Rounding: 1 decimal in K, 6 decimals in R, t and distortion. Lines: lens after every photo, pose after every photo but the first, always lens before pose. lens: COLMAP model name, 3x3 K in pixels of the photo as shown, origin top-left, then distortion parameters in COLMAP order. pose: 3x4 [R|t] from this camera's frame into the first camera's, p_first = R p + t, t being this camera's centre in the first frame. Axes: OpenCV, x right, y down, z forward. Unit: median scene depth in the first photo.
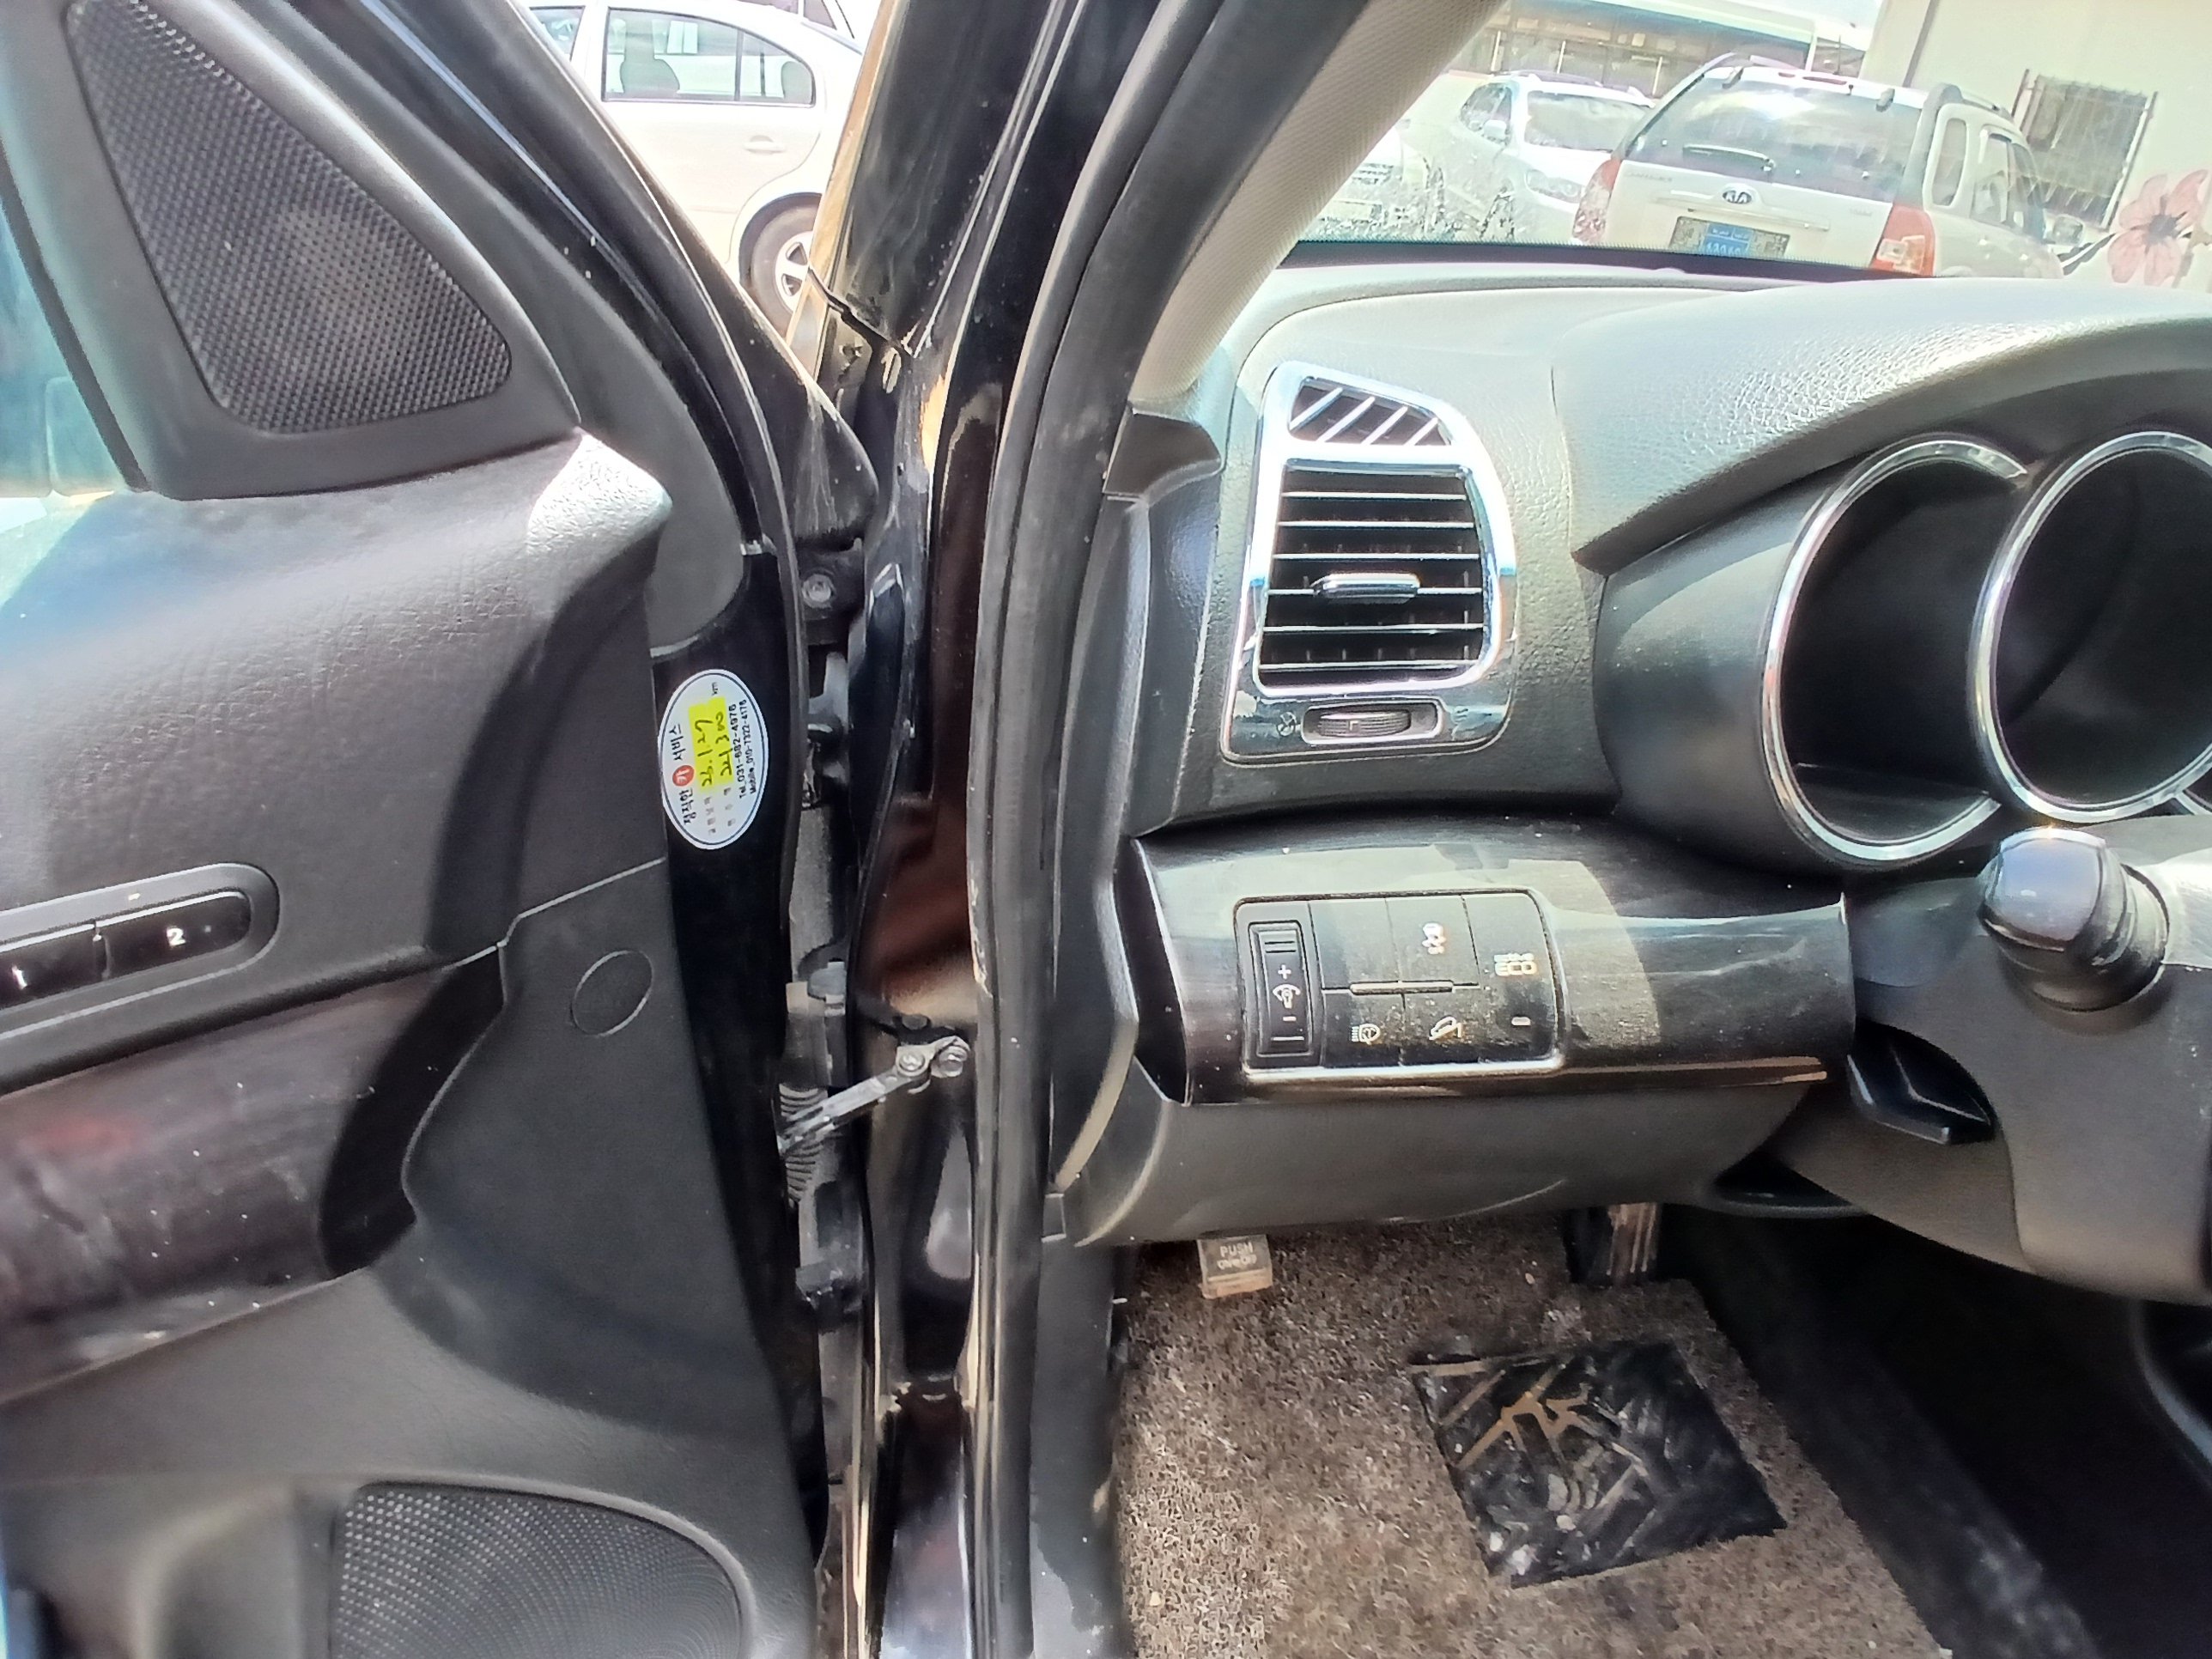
lens RADIAL K [[1130.0, 0, 1109.4], [0, 1130.0, 804.6], [0, 0, 1]] dist [-0.036861, -0.022930]
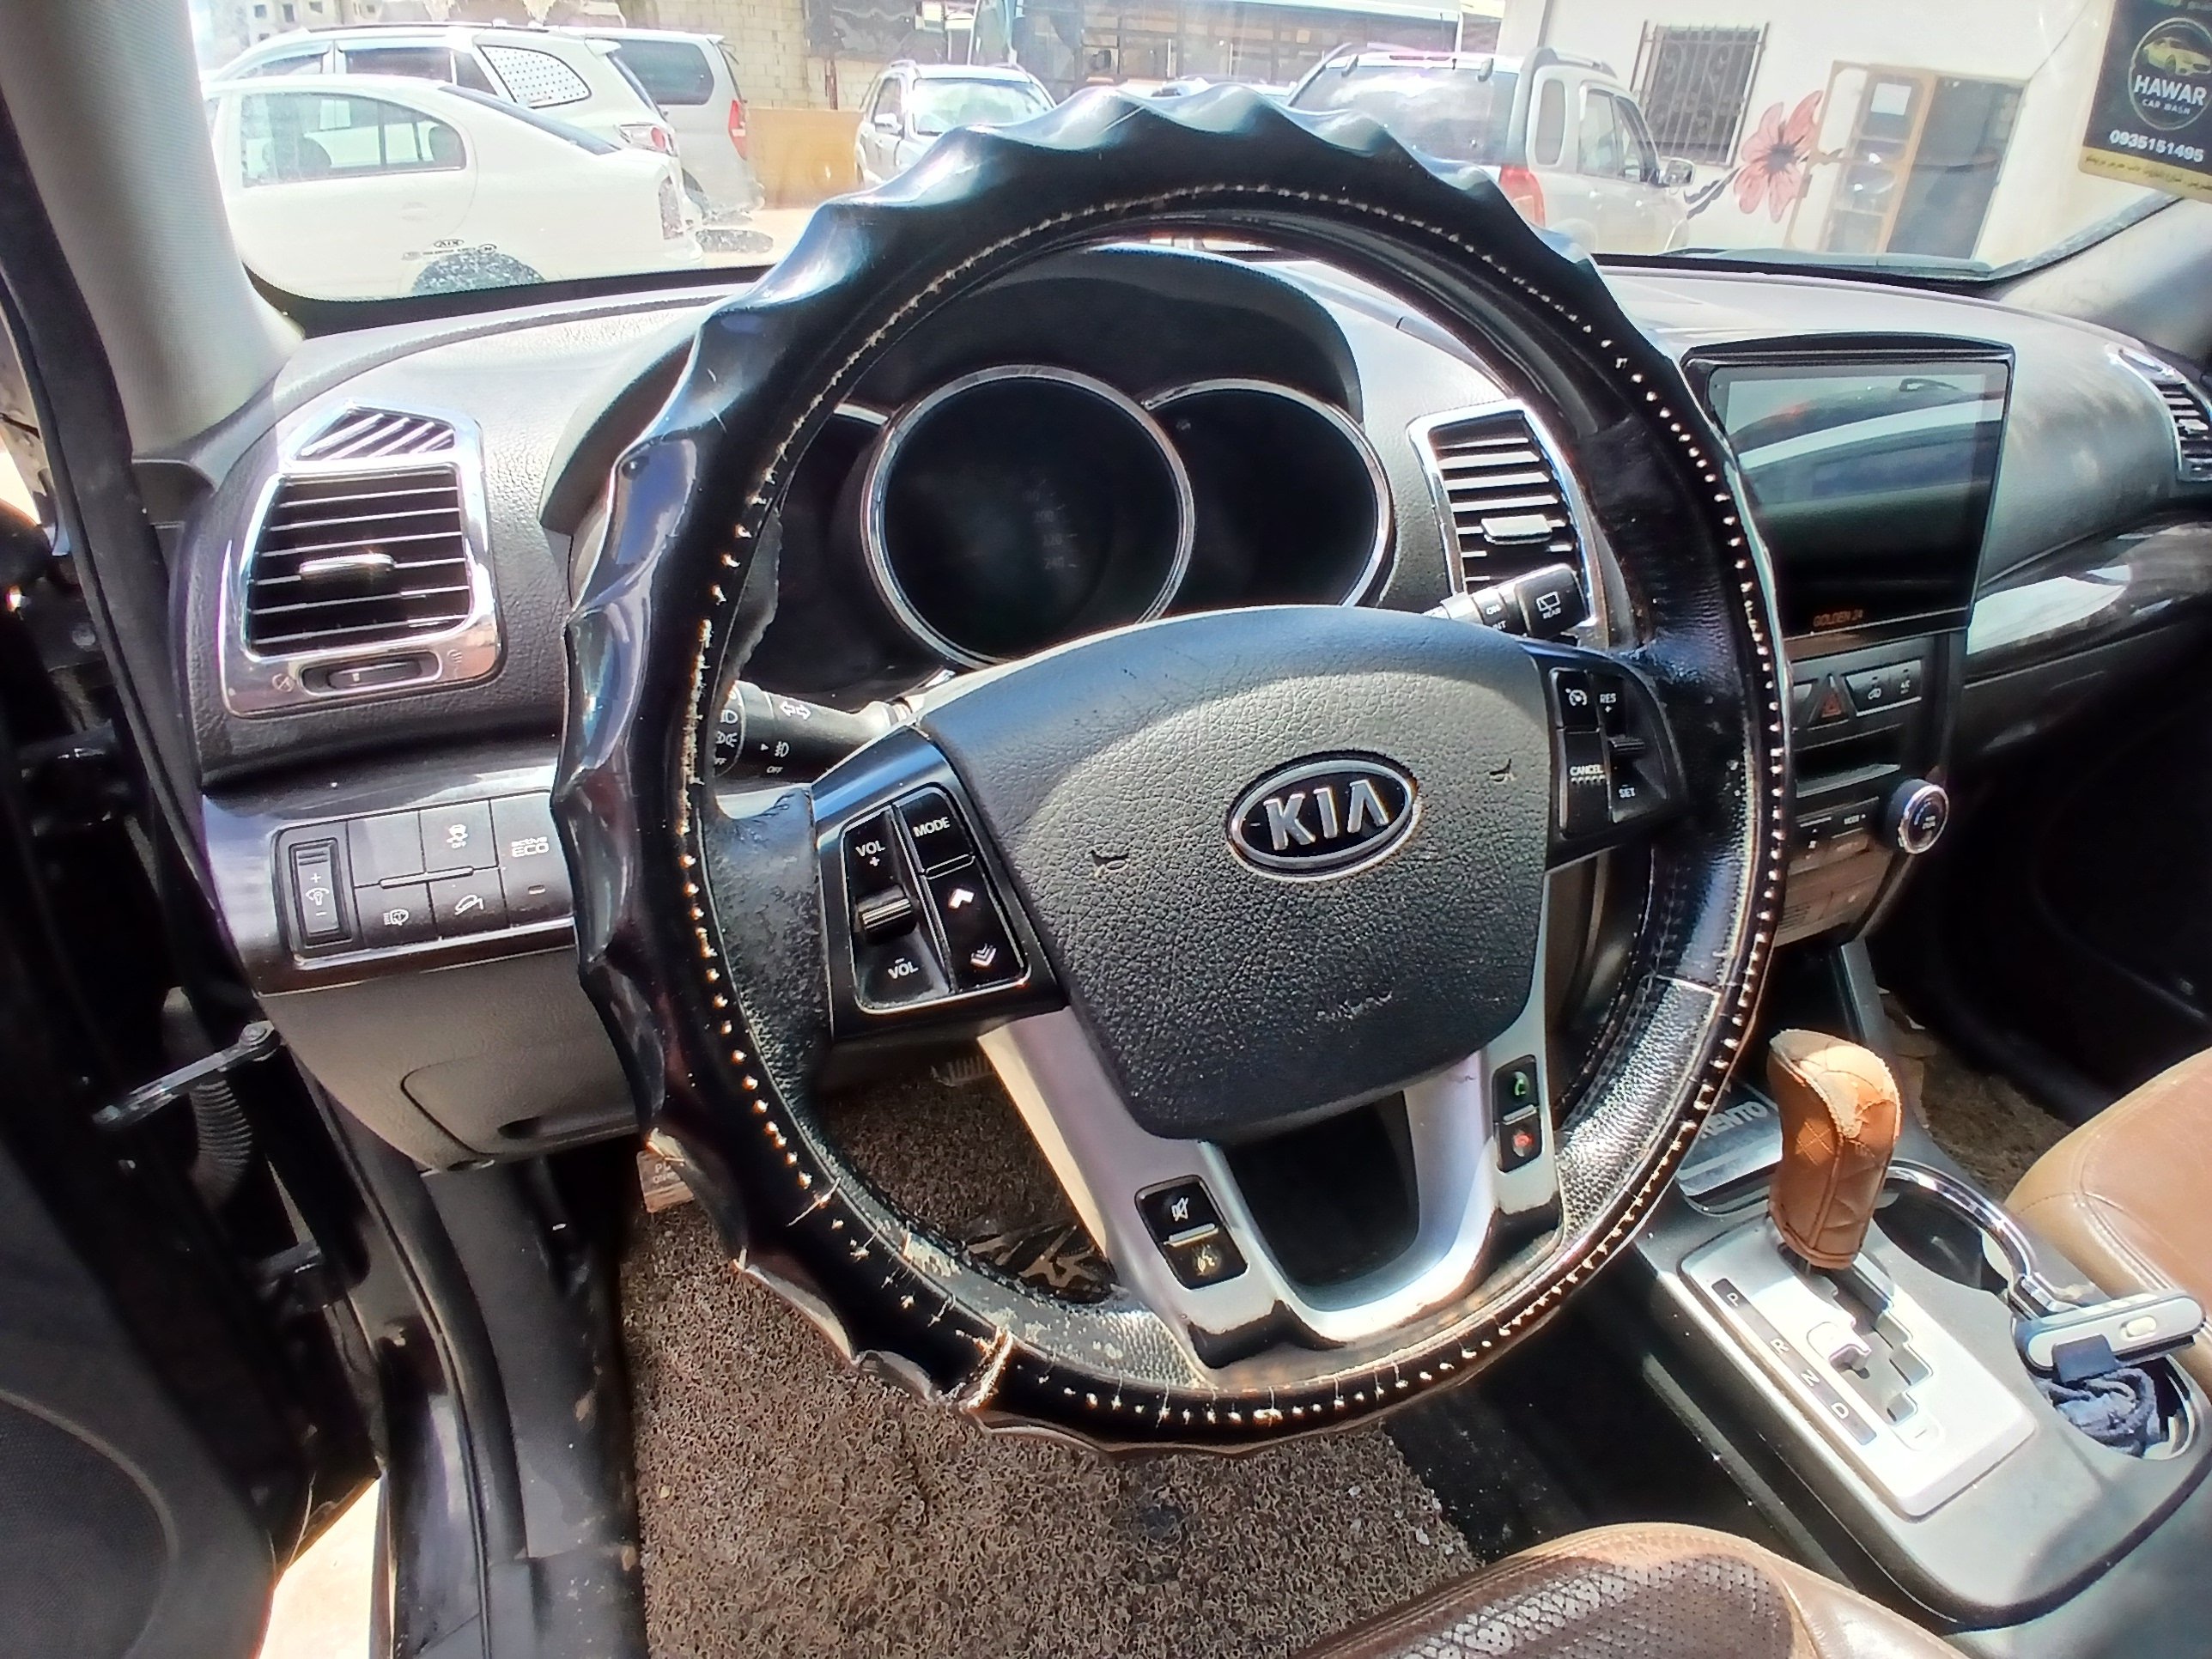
lens RADIAL K [[1104.8, 0, 1106.9], [0, 1104.8, 815.4], [0, 0, 1]] dist [-0.002066, -0.043822]
pose [[0.976713, -0.153696, 0.149698, 0.345576], [0.153864, 0.988036, 0.010530, 0.082210], [-0.149526, 0.012748, 0.988676, -0.138683]]
